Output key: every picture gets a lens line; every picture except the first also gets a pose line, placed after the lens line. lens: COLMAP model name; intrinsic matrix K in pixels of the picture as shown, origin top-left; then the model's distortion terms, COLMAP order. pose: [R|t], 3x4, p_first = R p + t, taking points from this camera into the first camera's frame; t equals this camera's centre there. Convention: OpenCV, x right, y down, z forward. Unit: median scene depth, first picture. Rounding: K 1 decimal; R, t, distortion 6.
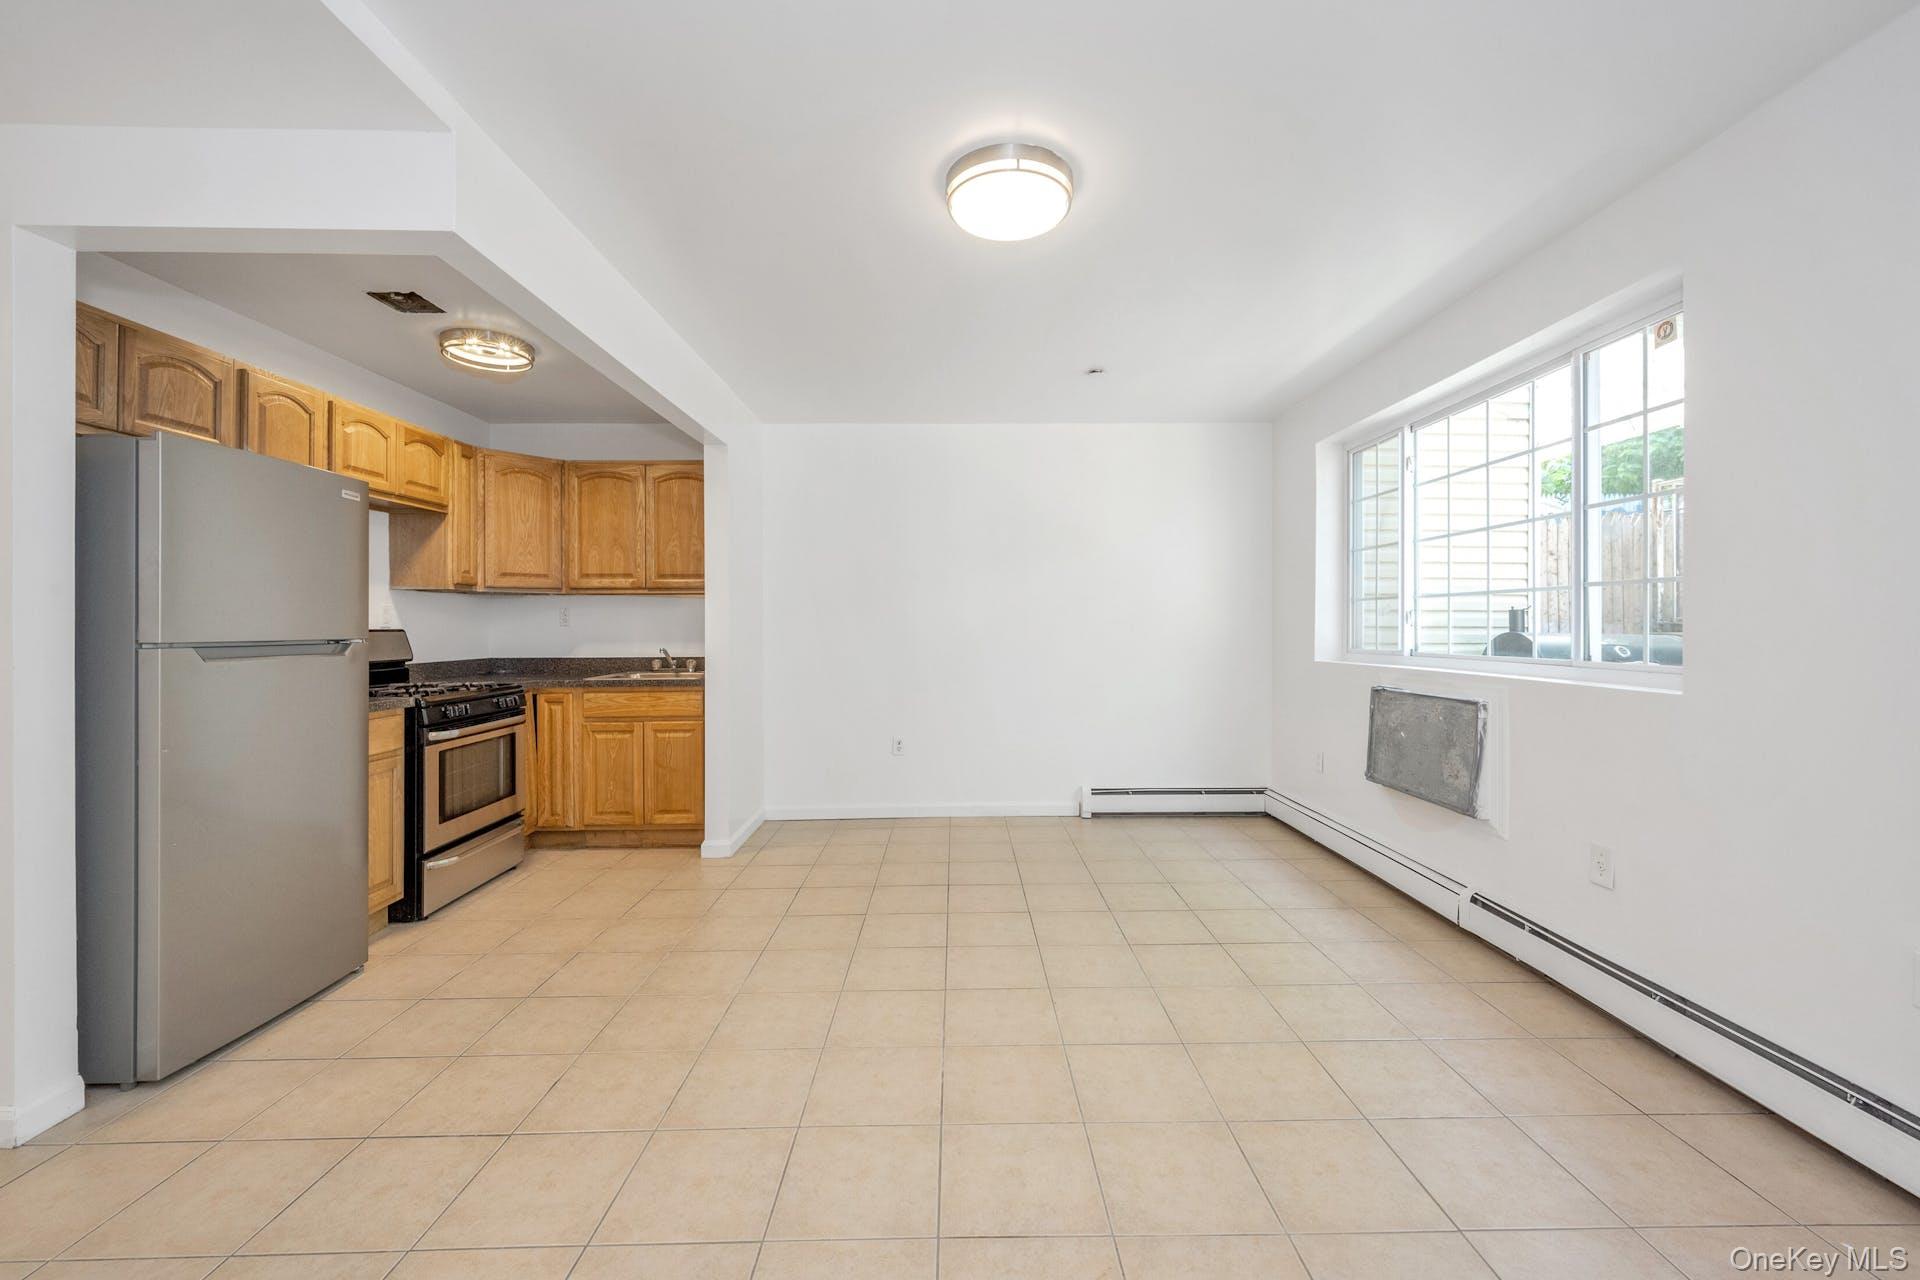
lens RADIAL K [[765.3, 0, 965.5], [0, 765.3, 624.3], [0, 0, 1]] dist [-0.000611, 0.000052]
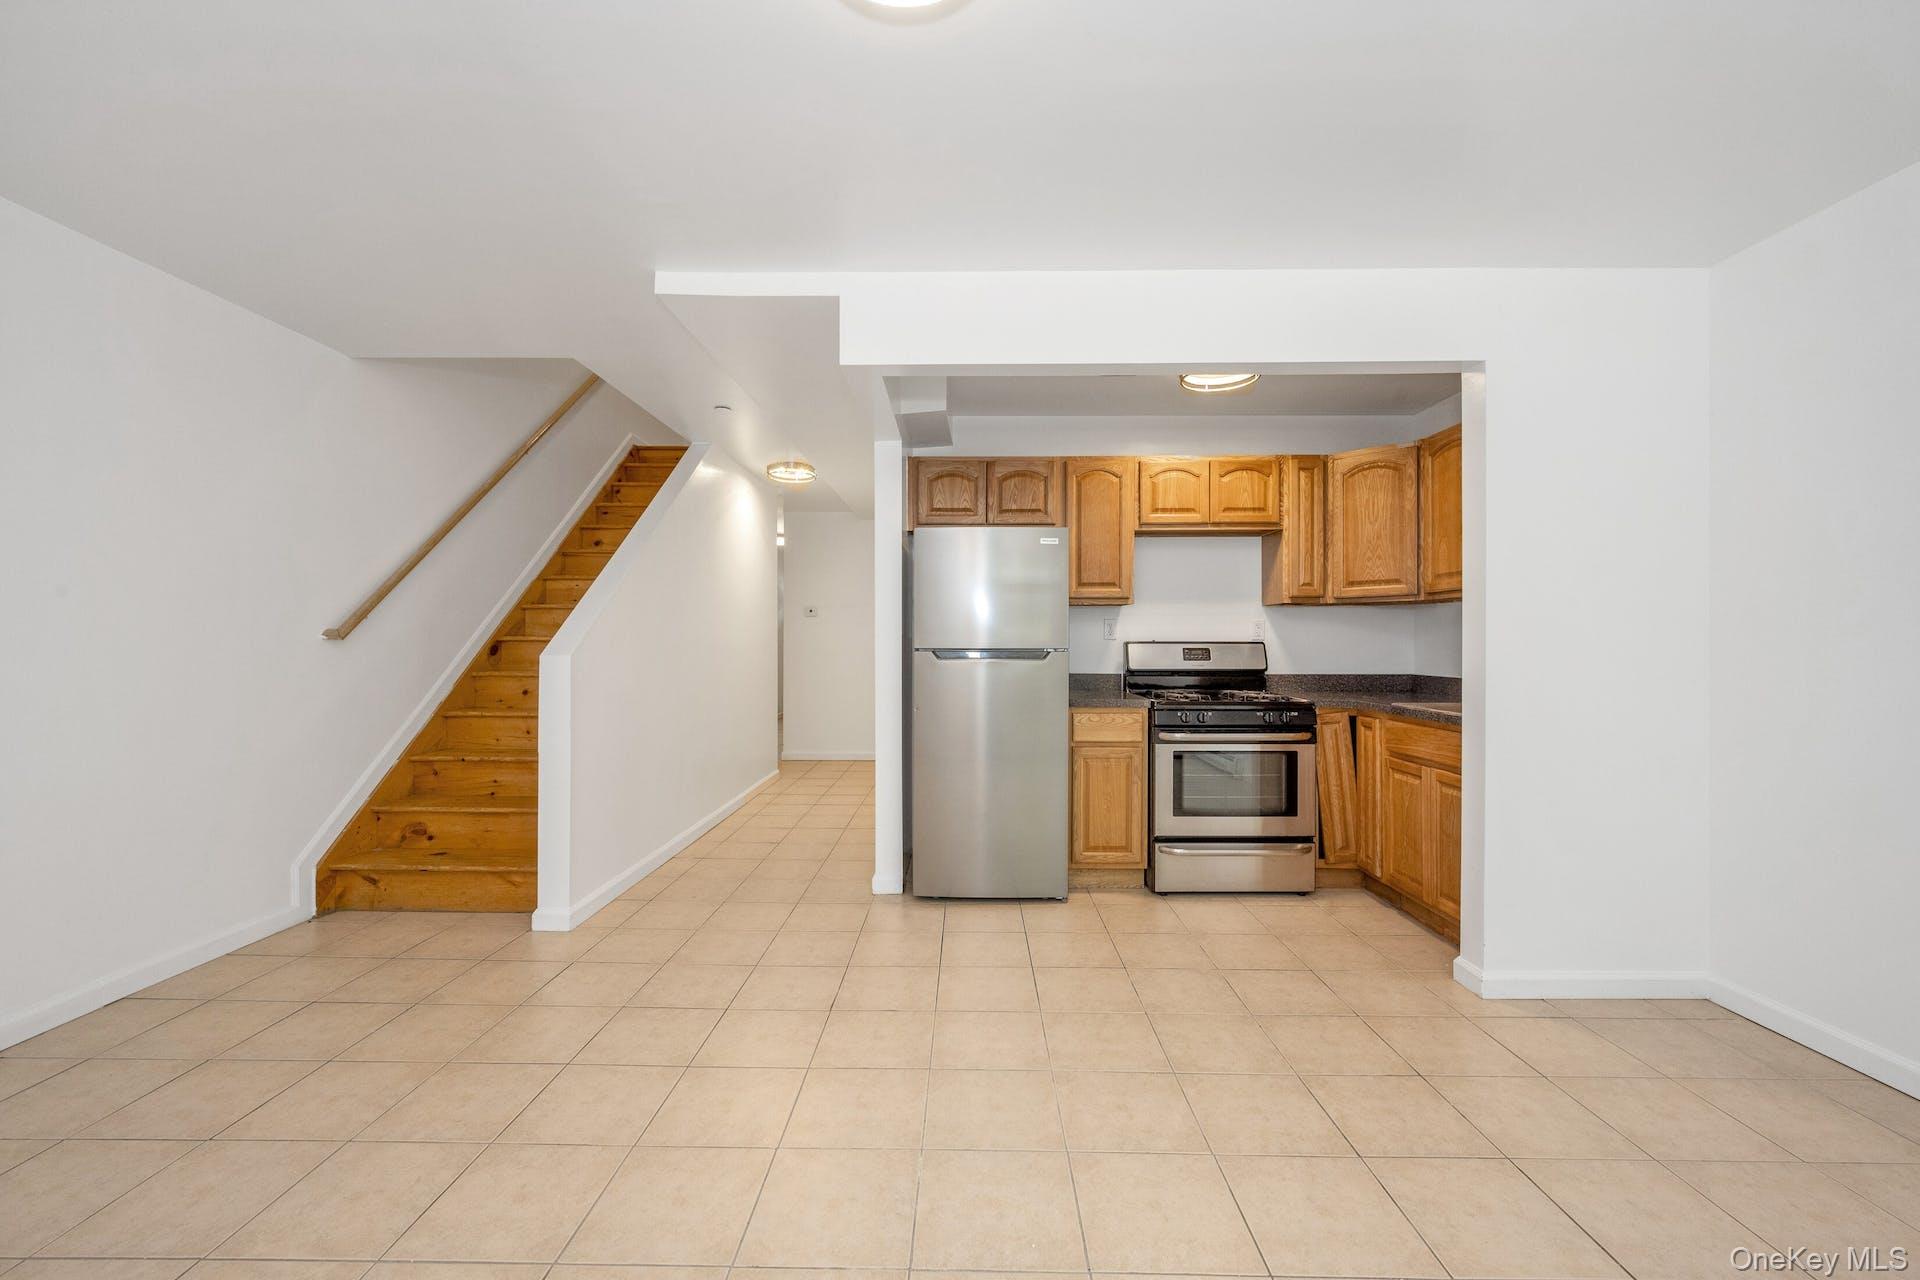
lens RADIAL K [[757.0, 0, 960.9], [0, 757.0, 637.5], [0, 0, 1]] dist [-0.001008, -0.000180]
pose [[-0.027913, 0.000631, -0.999610, 0.352227], [0.000251, 1.000000, 0.000625, -0.000342], [0.999610, -0.000234, -0.027913, 0.594690]]
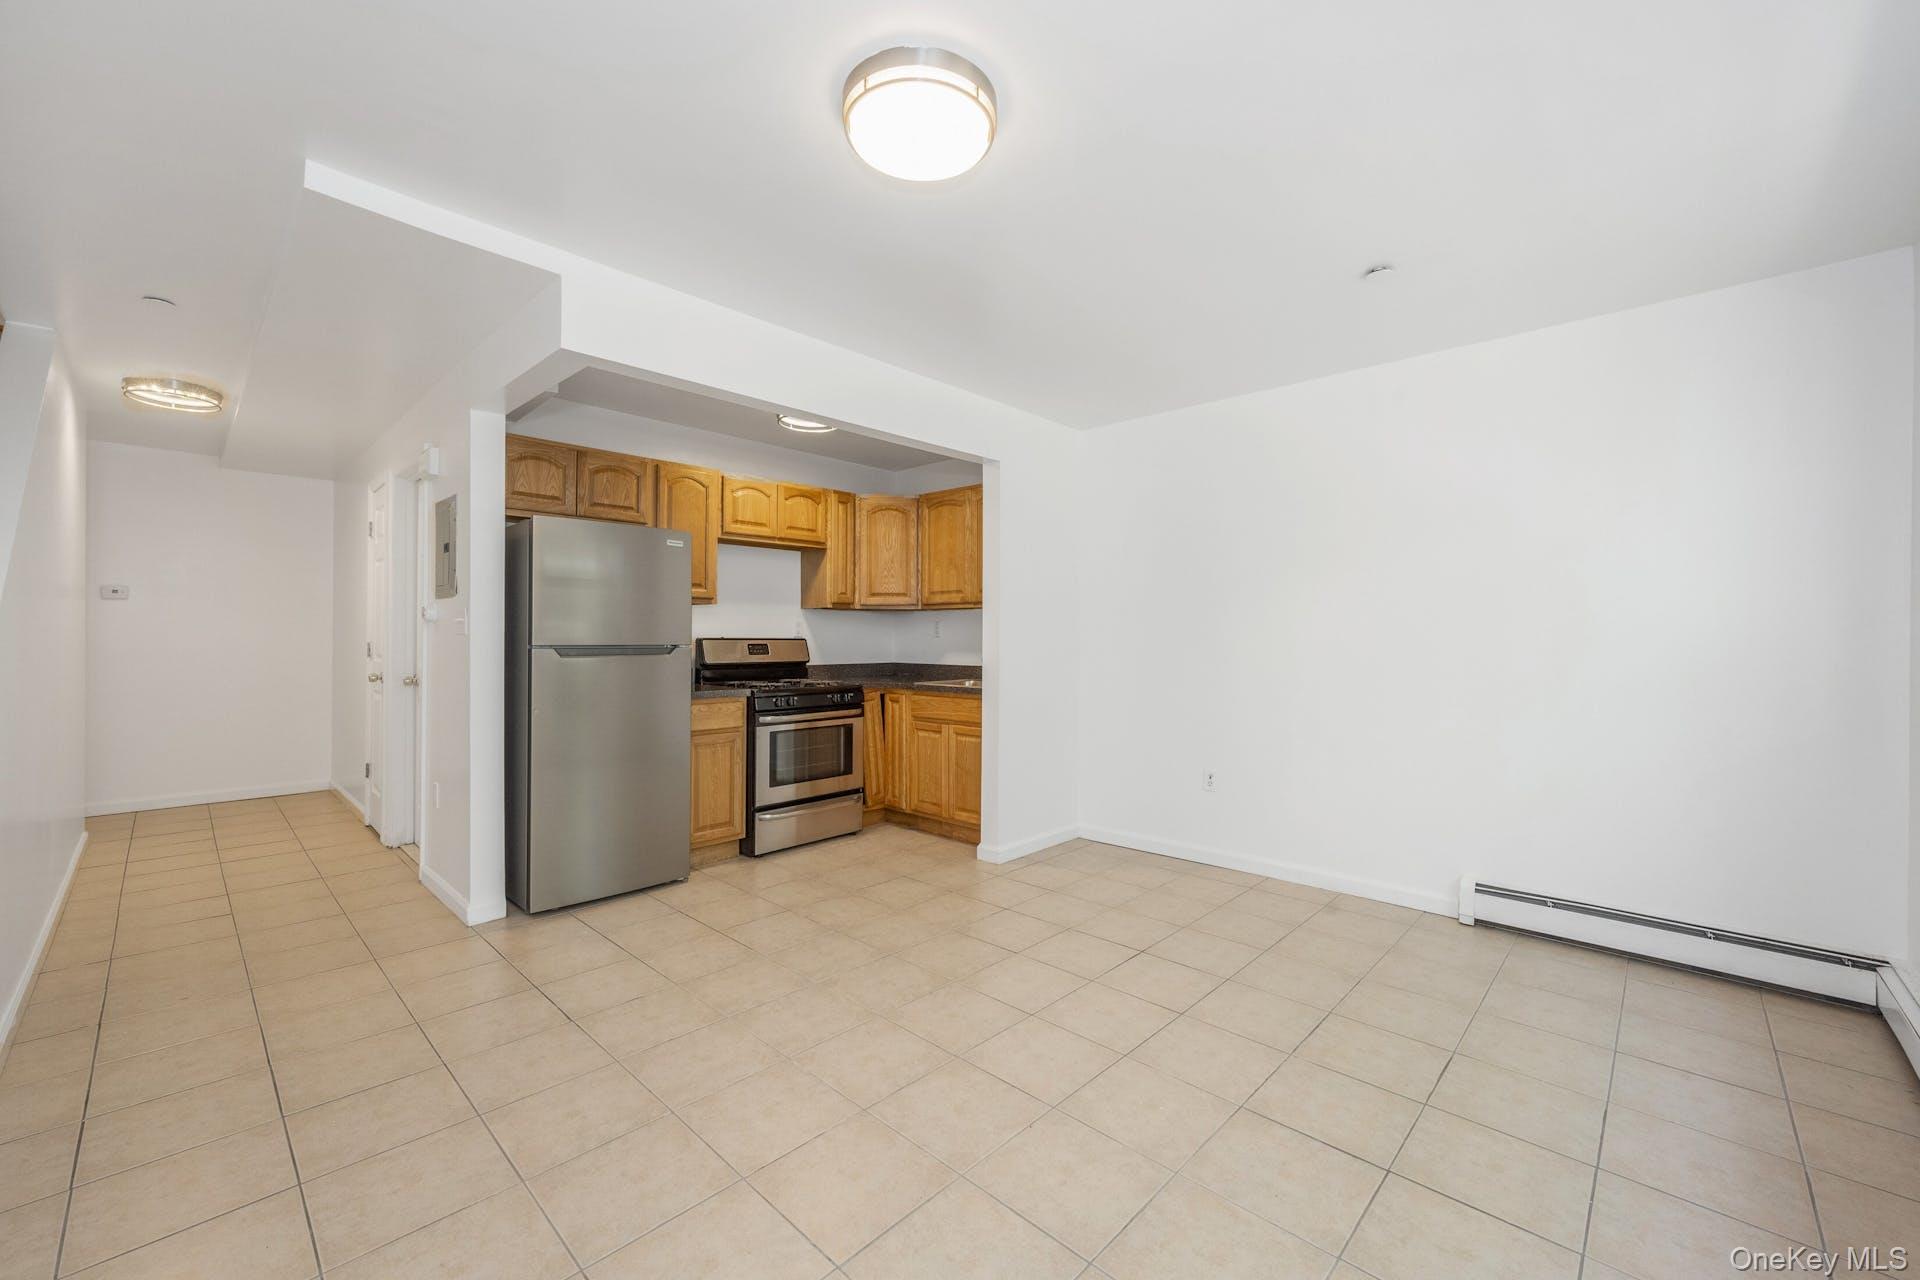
lens RADIAL K [[758.3, 0, 962.2], [0, 758.3, 635.4], [0, 0, 1]] dist [-0.000465, -0.000230]
pose [[0.715185, 0.004615, -0.698920, 0.373835], [-0.005815, 0.999983, 0.000652, -0.001275], [0.698911, 0.003598, 0.715199, 0.249561]]
